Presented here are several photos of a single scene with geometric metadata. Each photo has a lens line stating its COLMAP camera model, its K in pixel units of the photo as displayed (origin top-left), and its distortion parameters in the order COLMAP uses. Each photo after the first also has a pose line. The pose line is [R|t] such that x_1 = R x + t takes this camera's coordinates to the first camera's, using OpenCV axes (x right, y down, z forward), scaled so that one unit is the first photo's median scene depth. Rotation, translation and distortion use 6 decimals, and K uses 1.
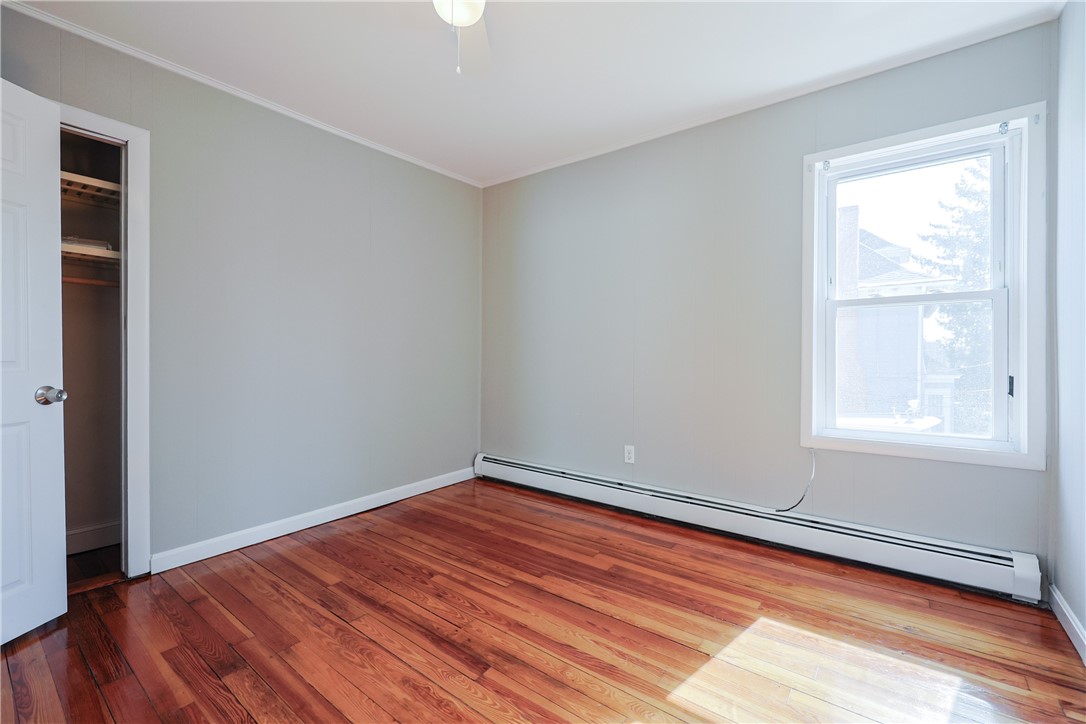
lens RADIAL K [[459.5, 0, 548.5], [0, 459.5, 363.8], [0, 0, 1]] dist [-0.006620, -0.000151]
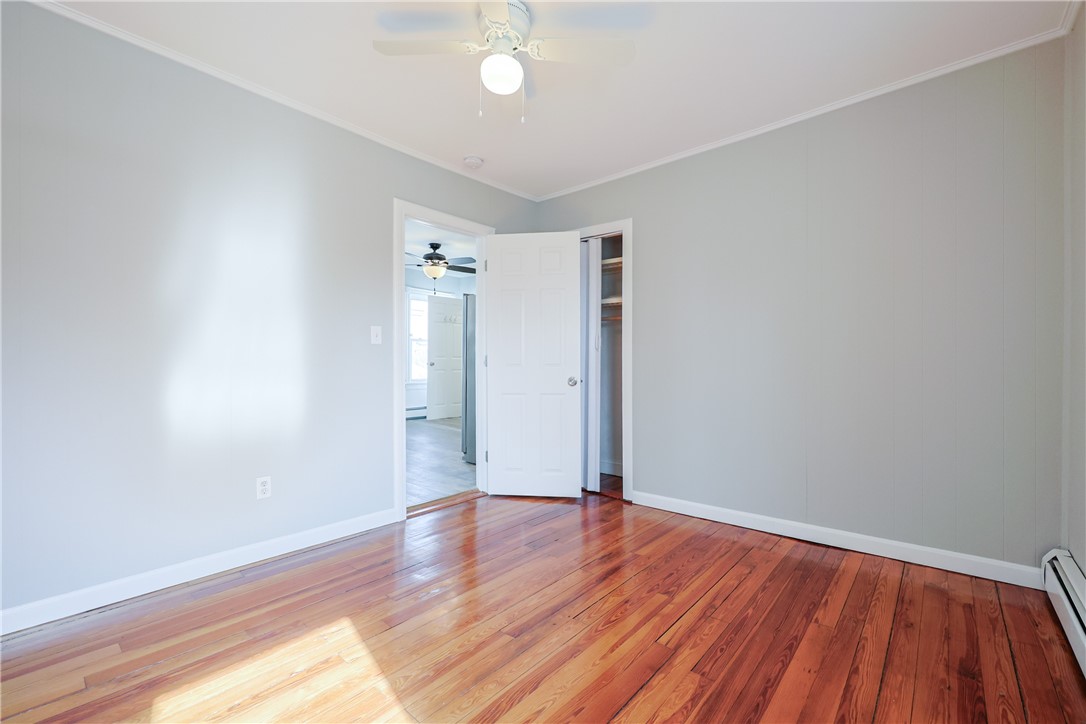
lens RADIAL K [[459.5, 0, 549.3], [0, 459.5, 355.0], [0, 0, 1]] dist [-0.006620, -0.000151]
pose [[-0.058040, -0.016827, -0.998172, 0.679750], [-0.020806, 0.999661, -0.015642, -0.006587], [0.998097, 0.019860, -0.058371, 0.778309]]
